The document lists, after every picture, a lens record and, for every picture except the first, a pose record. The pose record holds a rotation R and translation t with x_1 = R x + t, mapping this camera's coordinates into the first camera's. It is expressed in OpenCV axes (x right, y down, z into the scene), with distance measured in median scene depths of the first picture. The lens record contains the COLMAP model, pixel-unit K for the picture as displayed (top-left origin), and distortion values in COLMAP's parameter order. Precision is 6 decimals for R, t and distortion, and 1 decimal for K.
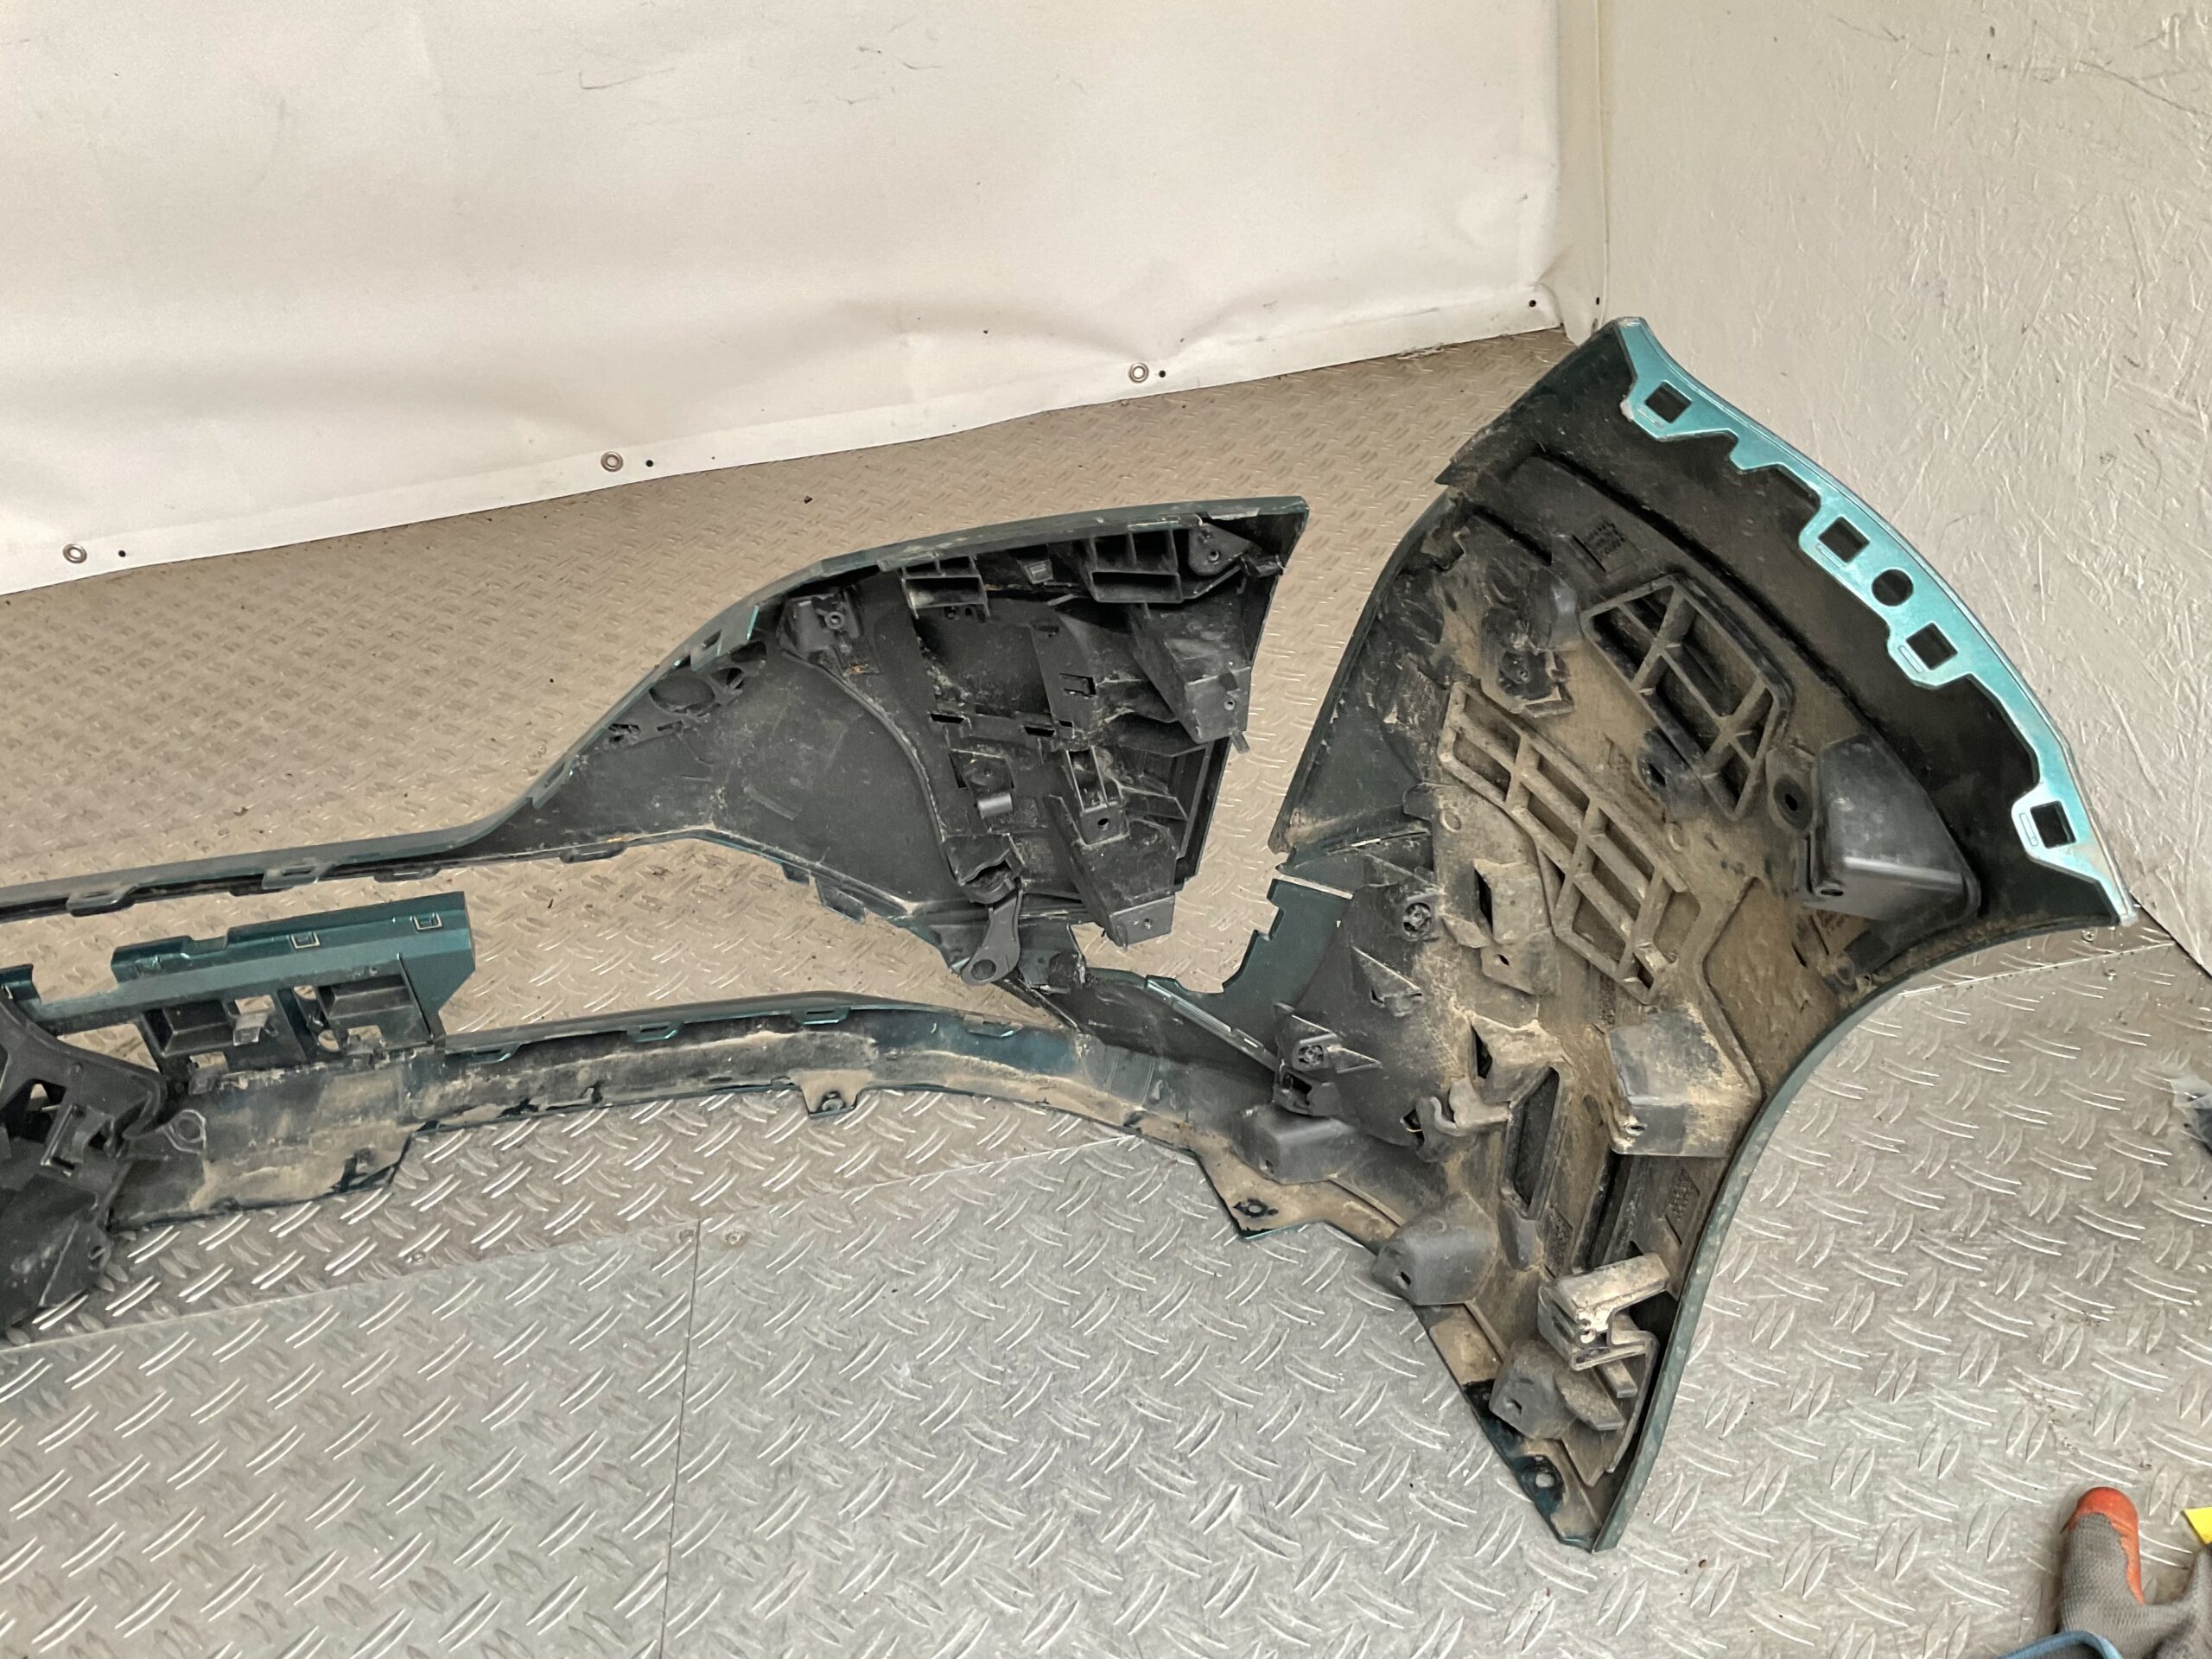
lens RADIAL K [[1816.9, 0, 1106.0], [0, 1816.9, 829.5], [0, 0, 1]] dist [0.063135, 0.000605]
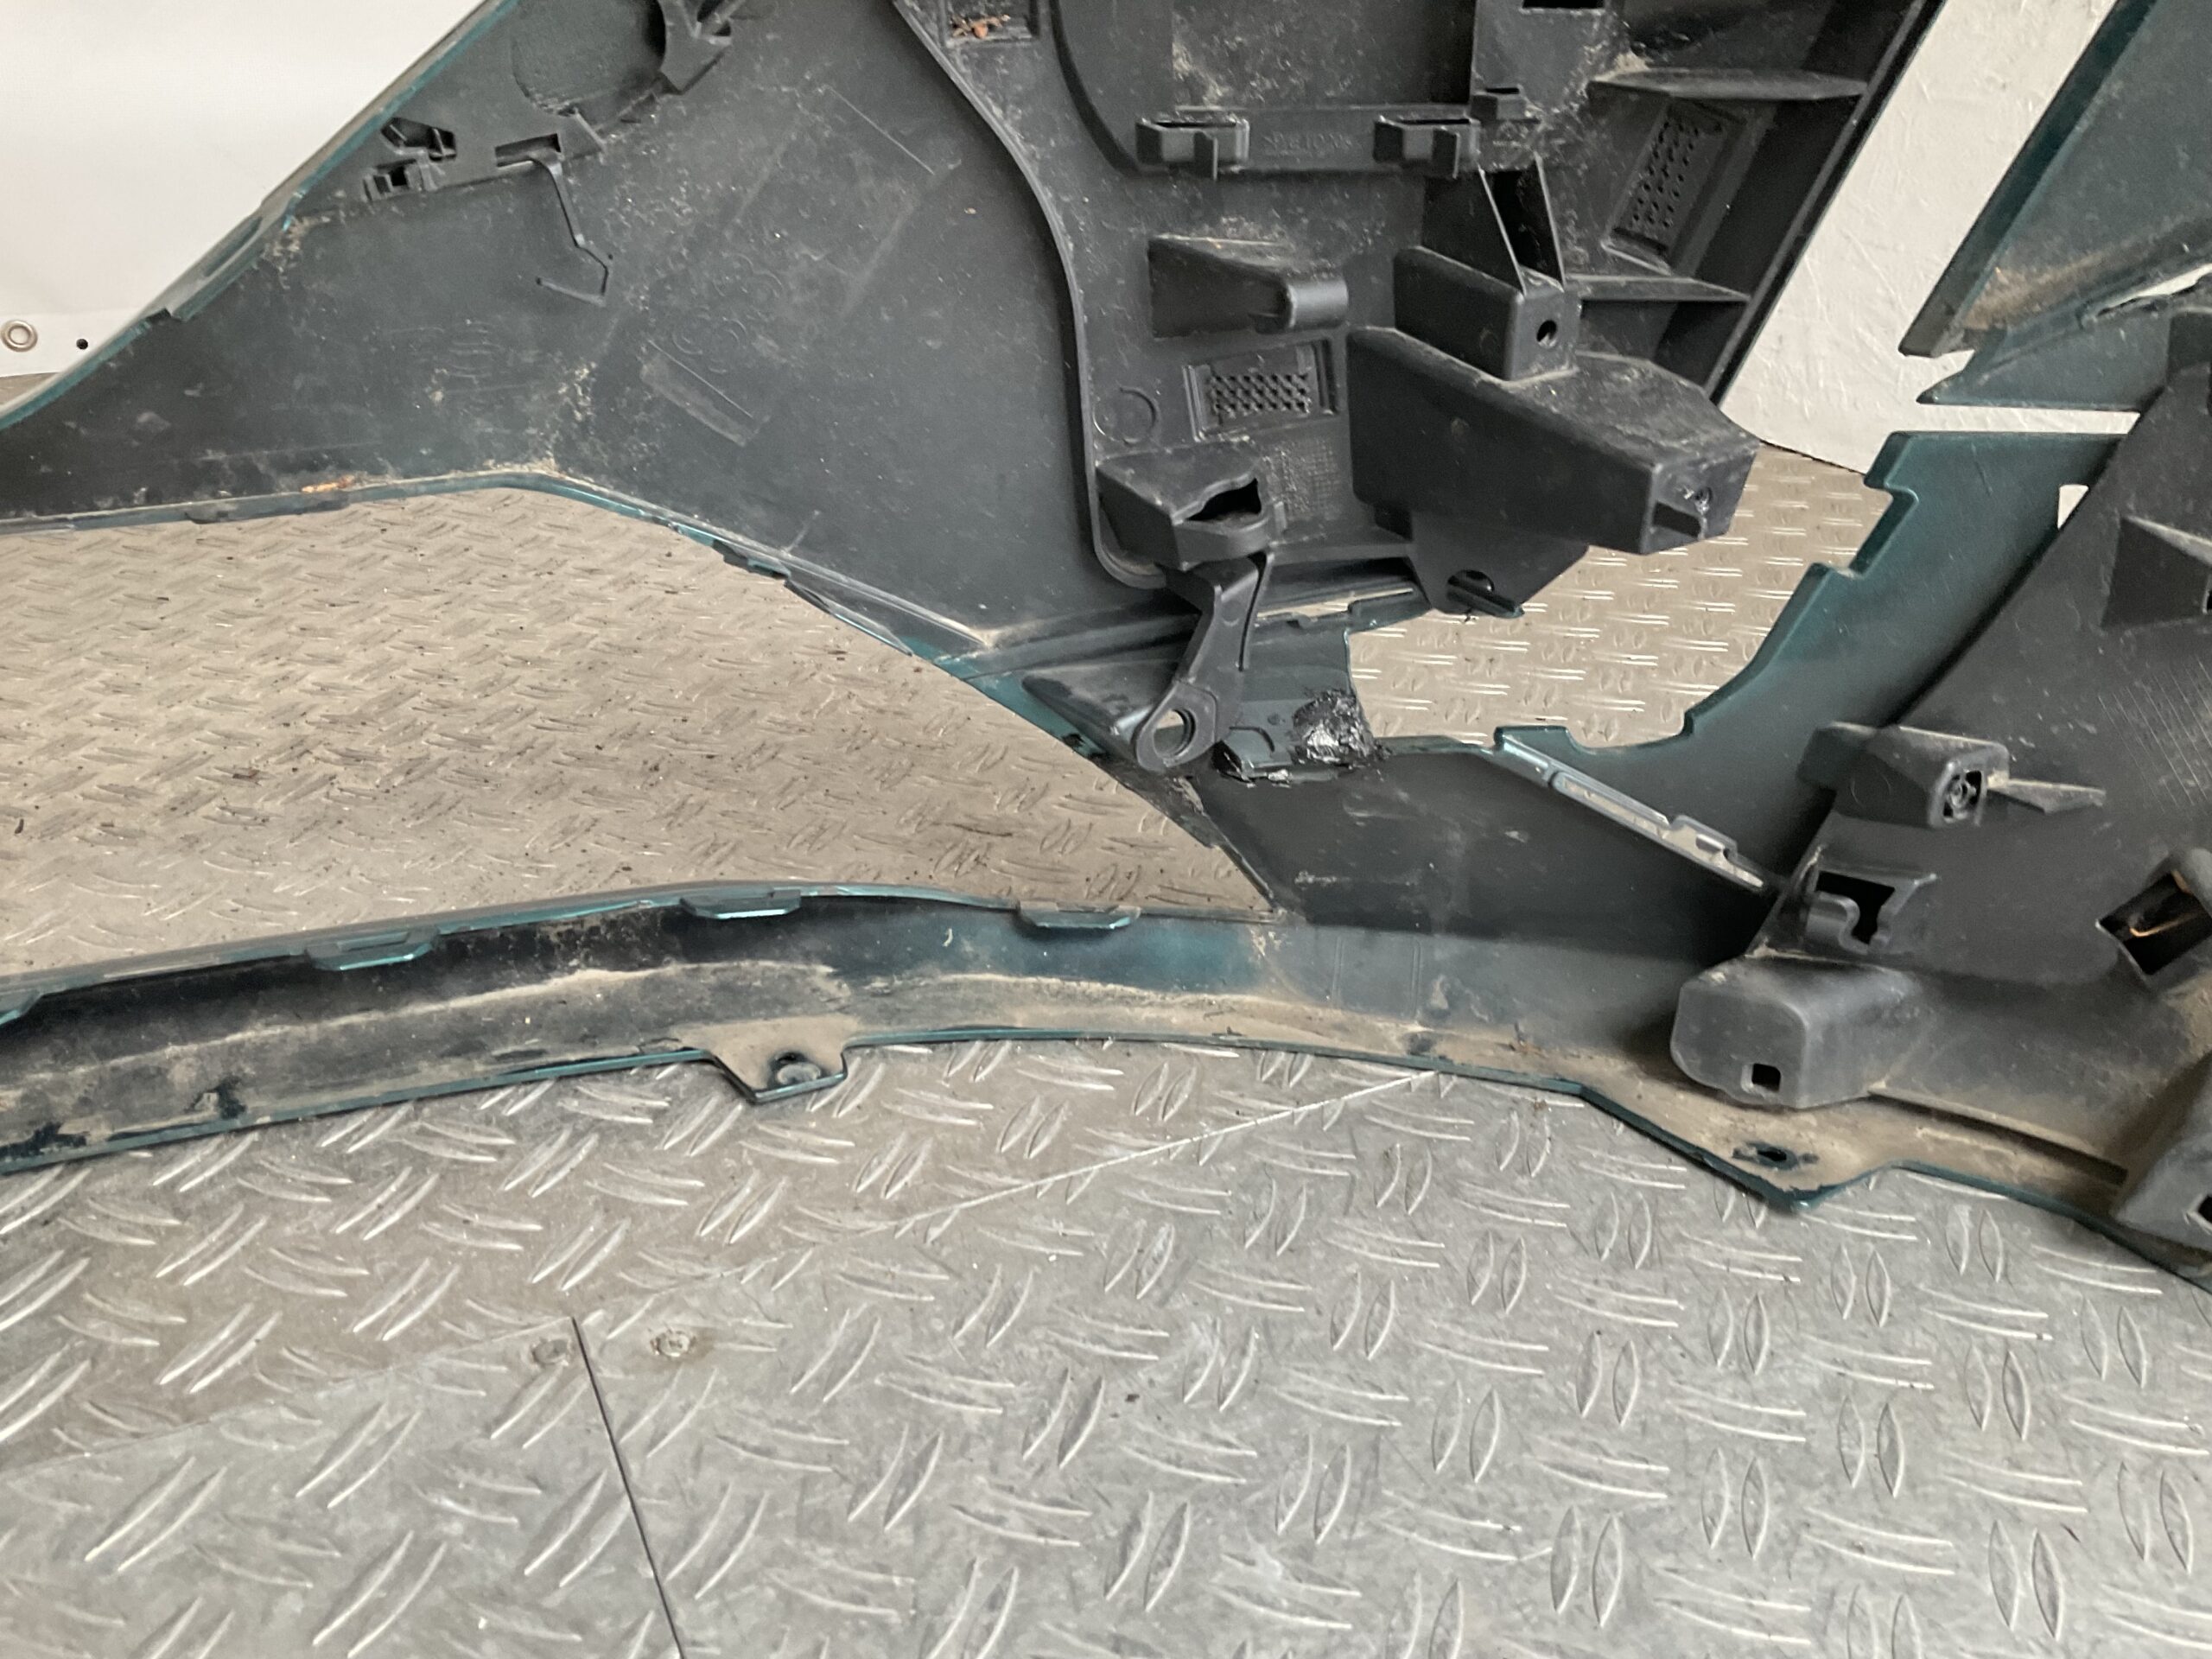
lens RADIAL K [[1835.5, 0, 1106.0], [0, 1835.5, 829.5], [0, 0, 1]] dist [0.070702, -0.131498]
pose [[0.939187, -0.009328, 0.343280, -0.242888], [0.062816, 0.987431, -0.145028, 0.165271], [-0.337613, 0.157772, 0.927968, 0.521727]]
